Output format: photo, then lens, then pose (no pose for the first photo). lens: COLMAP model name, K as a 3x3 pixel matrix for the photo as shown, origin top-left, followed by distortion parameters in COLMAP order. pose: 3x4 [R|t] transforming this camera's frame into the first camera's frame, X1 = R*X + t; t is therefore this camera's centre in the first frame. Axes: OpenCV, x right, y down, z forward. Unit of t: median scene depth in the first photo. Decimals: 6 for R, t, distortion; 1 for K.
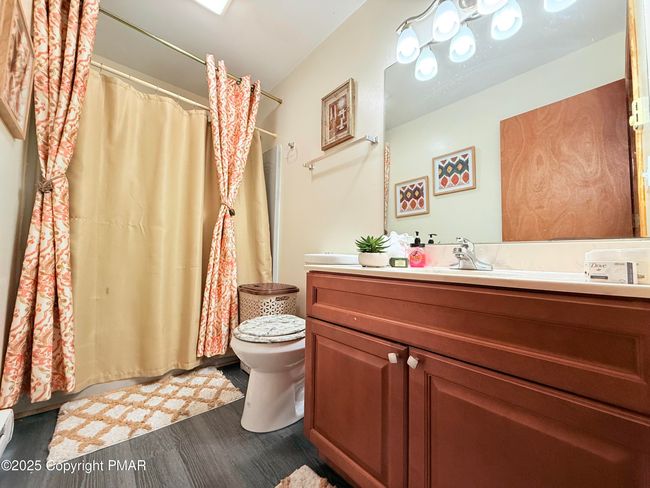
lens RADIAL K [[258.7, 0, 324.0], [0, 258.7, 242.6], [0, 0, 1]] dist [-0.000598, 0.000636]
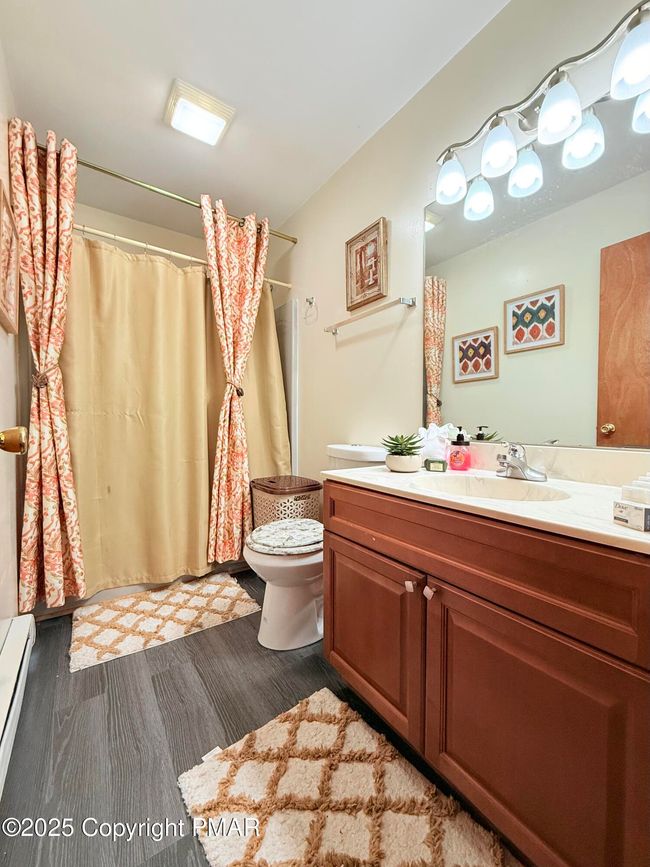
lens RADIAL K [[347.2, 0, 325.2], [0, 347.2, 432.3], [0, 0, 1]] dist [0.001786, -0.000496]
pose [[0.993620, -0.013432, -0.111973, 0.052854], [0.022105, 0.996819, 0.076573, -0.098621], [0.110588, -0.078559, 0.990757, -0.107730]]
